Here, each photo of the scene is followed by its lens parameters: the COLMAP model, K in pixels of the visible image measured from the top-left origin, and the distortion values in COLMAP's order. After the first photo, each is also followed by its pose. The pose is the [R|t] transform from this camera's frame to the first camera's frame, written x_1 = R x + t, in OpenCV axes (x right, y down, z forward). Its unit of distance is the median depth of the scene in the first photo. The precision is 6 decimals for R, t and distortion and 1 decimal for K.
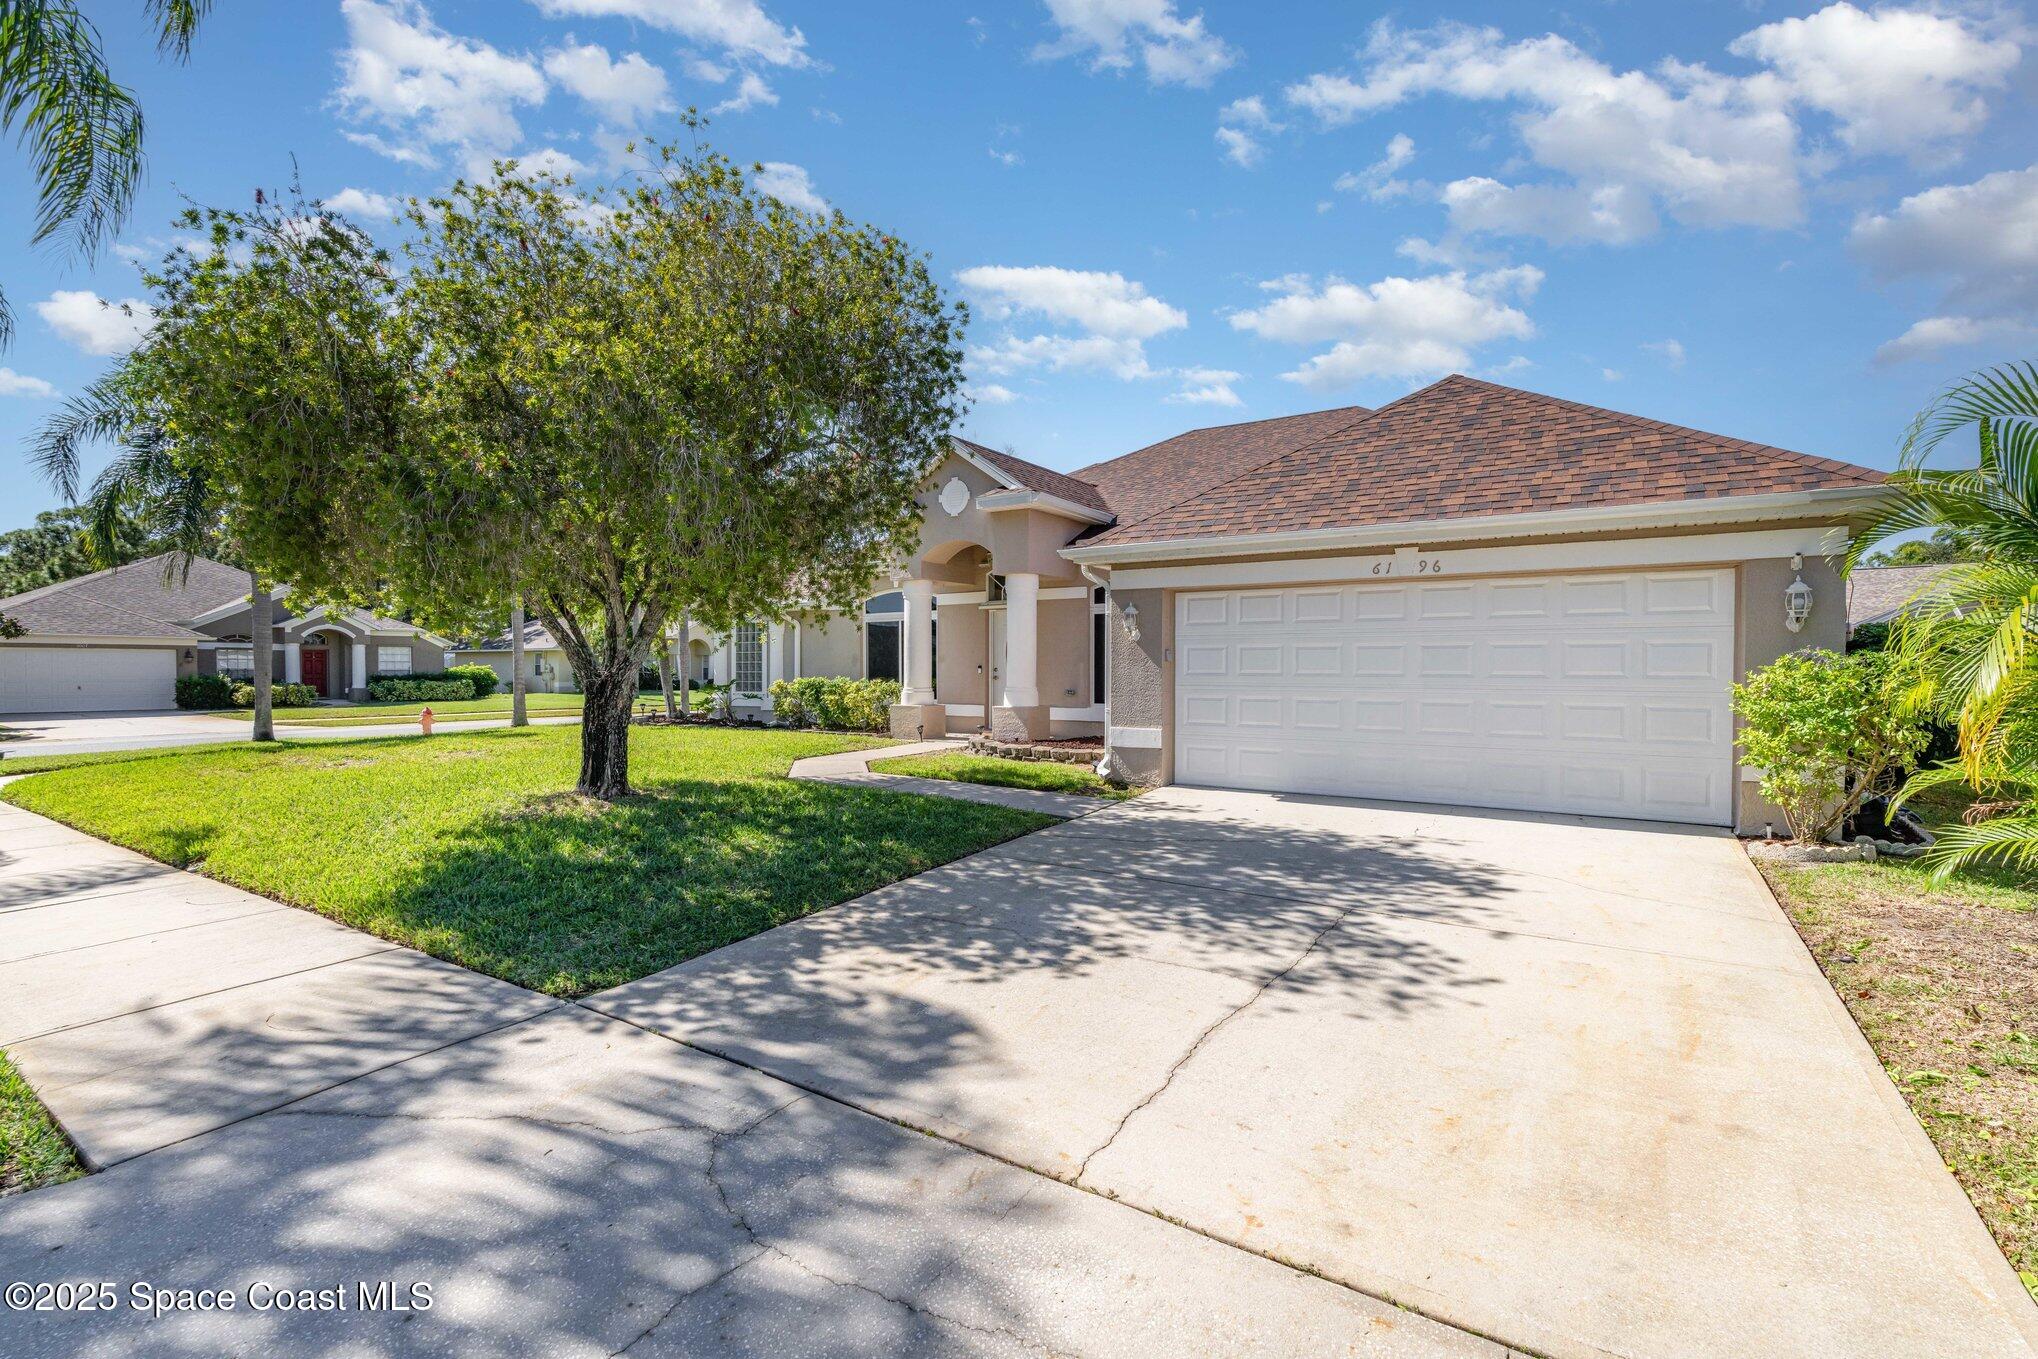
lens RADIAL K [[928.2, 0, 1019.0], [0, 928.2, 679.5], [0, 0, 1]] dist [-0.001690, 0.000072]
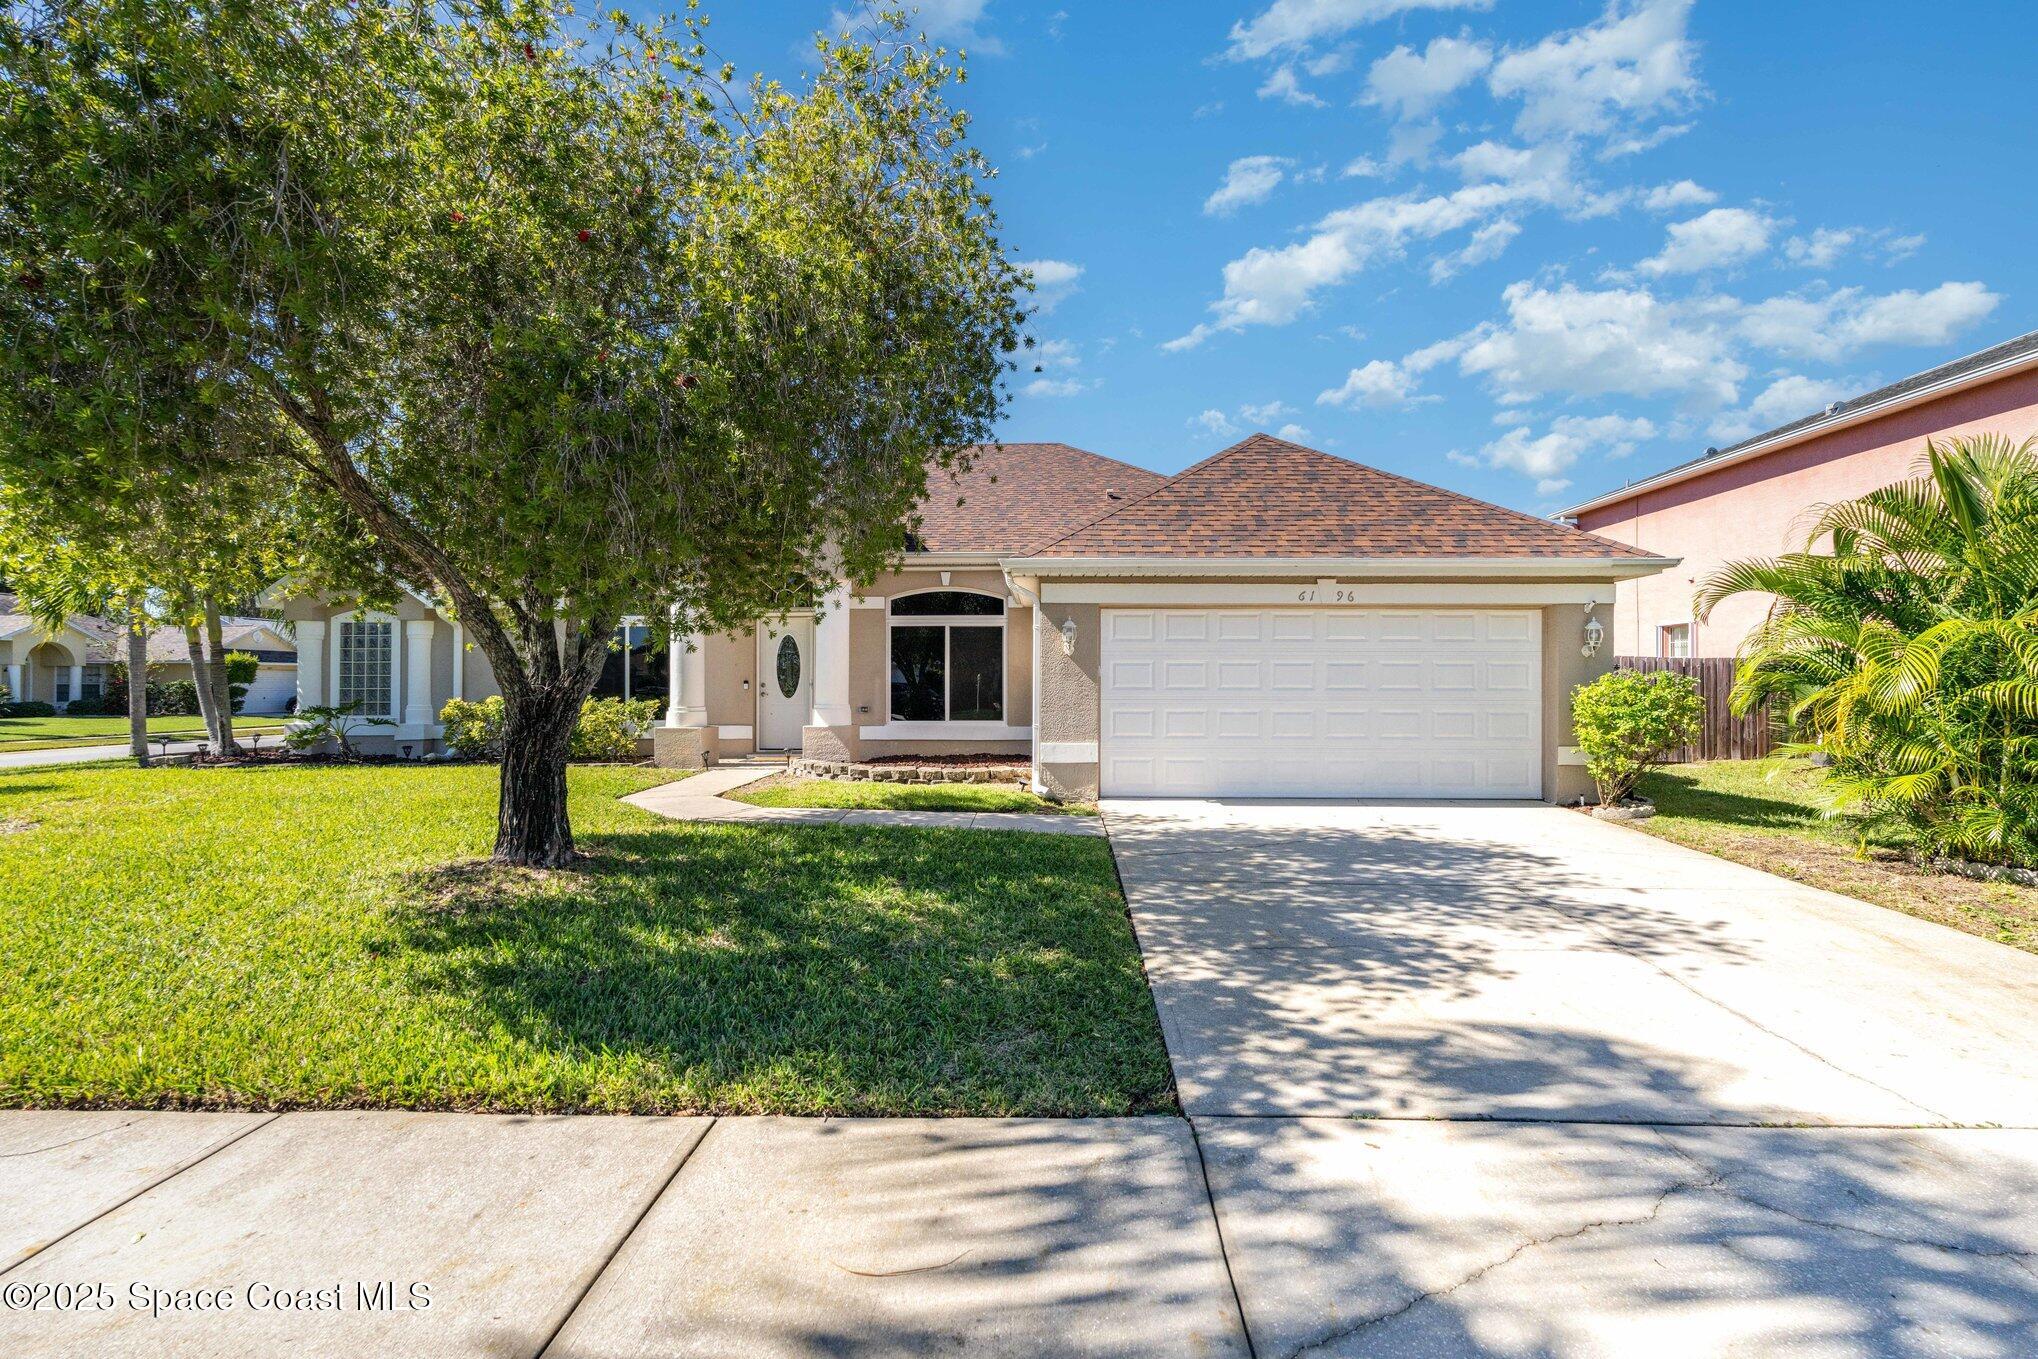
lens RADIAL K [[928.2, 0, 1019.0], [0, 928.2, 679.5], [0, 0, 1]] dist [-0.001690, 0.000072]
pose [[0.845845, 0.003264, 0.533419, -0.854607], [0.006674, 0.999838, -0.016701, 0.000919], [-0.533387, 0.017687, 0.845686, 0.359663]]
